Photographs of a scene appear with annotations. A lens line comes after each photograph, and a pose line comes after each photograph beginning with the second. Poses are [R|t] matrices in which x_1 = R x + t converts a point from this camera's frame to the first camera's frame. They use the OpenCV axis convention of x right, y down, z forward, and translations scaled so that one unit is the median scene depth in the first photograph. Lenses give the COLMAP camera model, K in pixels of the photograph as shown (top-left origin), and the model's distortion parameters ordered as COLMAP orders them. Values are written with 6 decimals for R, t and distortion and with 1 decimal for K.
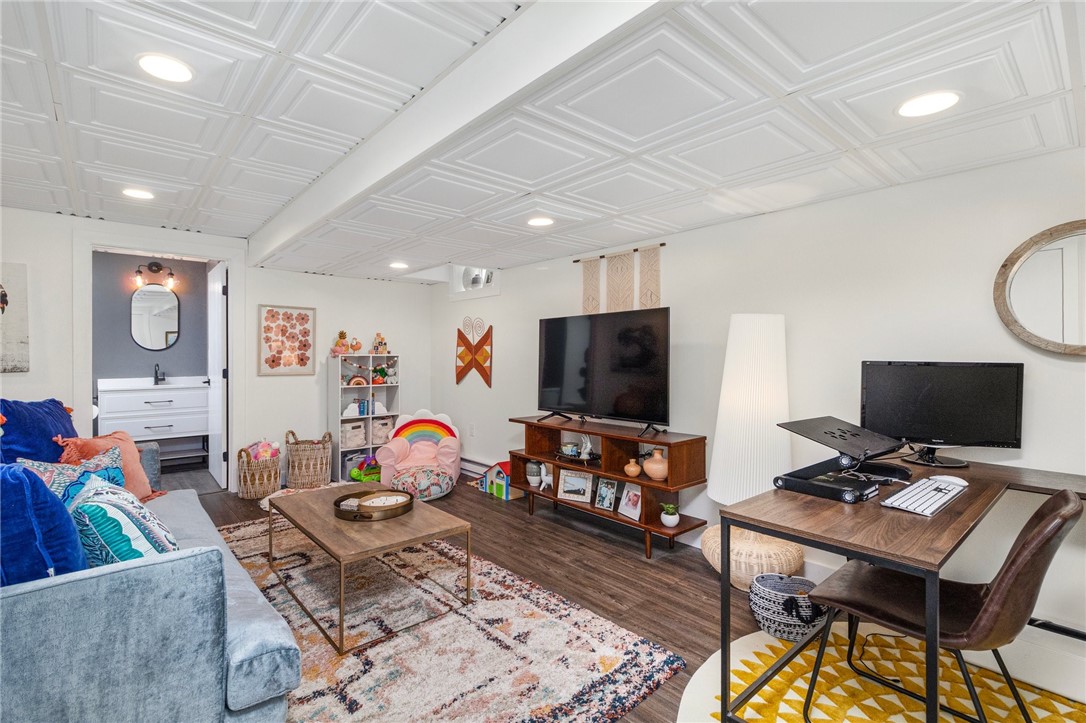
lens RADIAL K [[501.1, 0, 544.0], [0, 501.1, 355.6], [0, 0, 1]] dist [-0.002433, -0.000450]
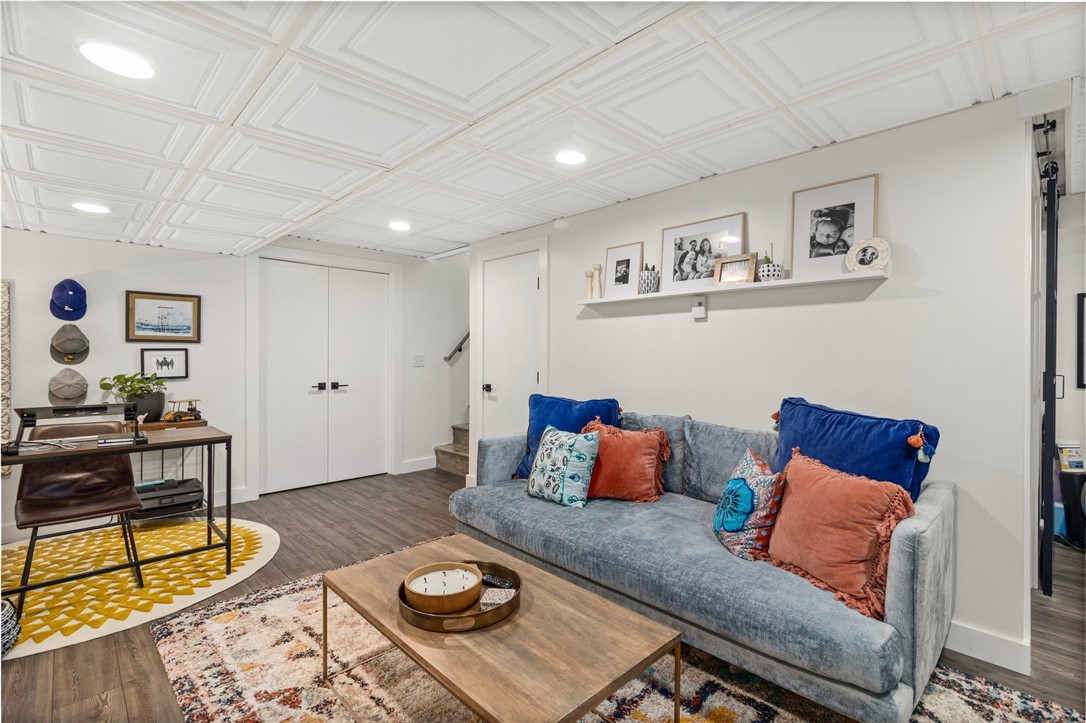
lens RADIAL K [[502.8, 0, 550.1], [0, 502.8, 357.2], [0, 0, 1]] dist [0.001108, -0.000169]
pose [[-0.998196, -0.007977, -0.059506, -0.406150], [-0.008099, 0.999966, 0.001805, -0.005350], [0.059489, 0.002284, -0.998226, 1.624573]]
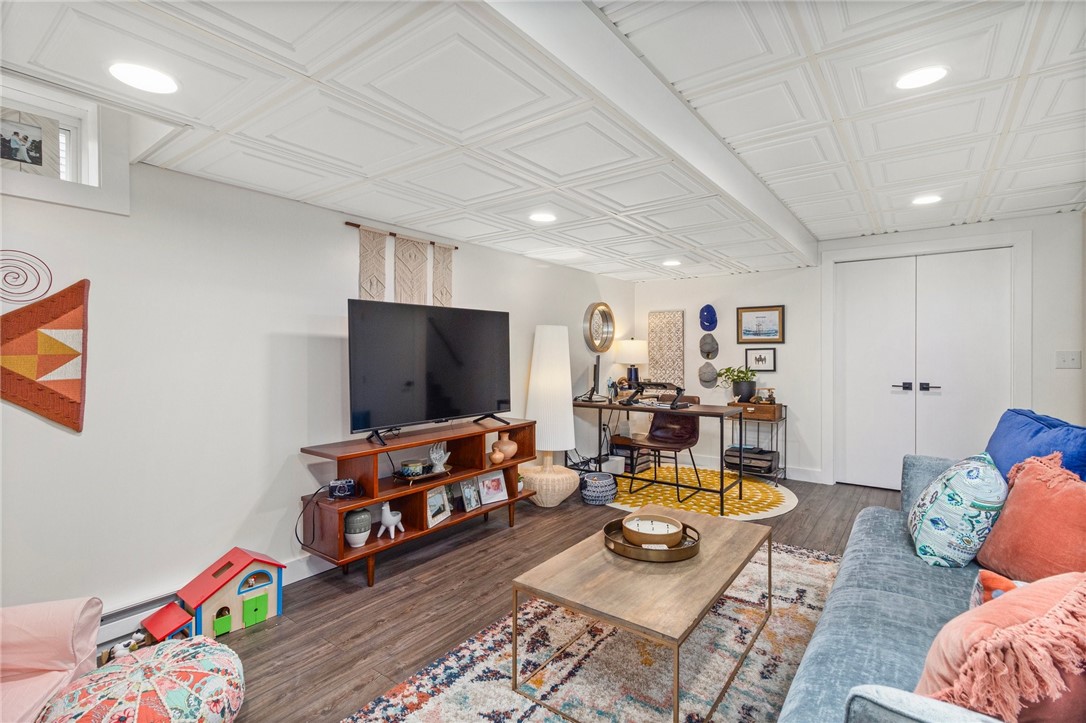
lens RADIAL K [[511.4, 0, 542.5], [0, 511.4, 358.8], [0, 0, 1]] dist [0.000820, 0.000123]
pose [[-0.202621, -0.014590, 0.979148, -1.094644], [-0.002277, 0.999893, 0.014428, -0.004679], [-0.979254, 0.000693, -0.202633, 1.324302]]
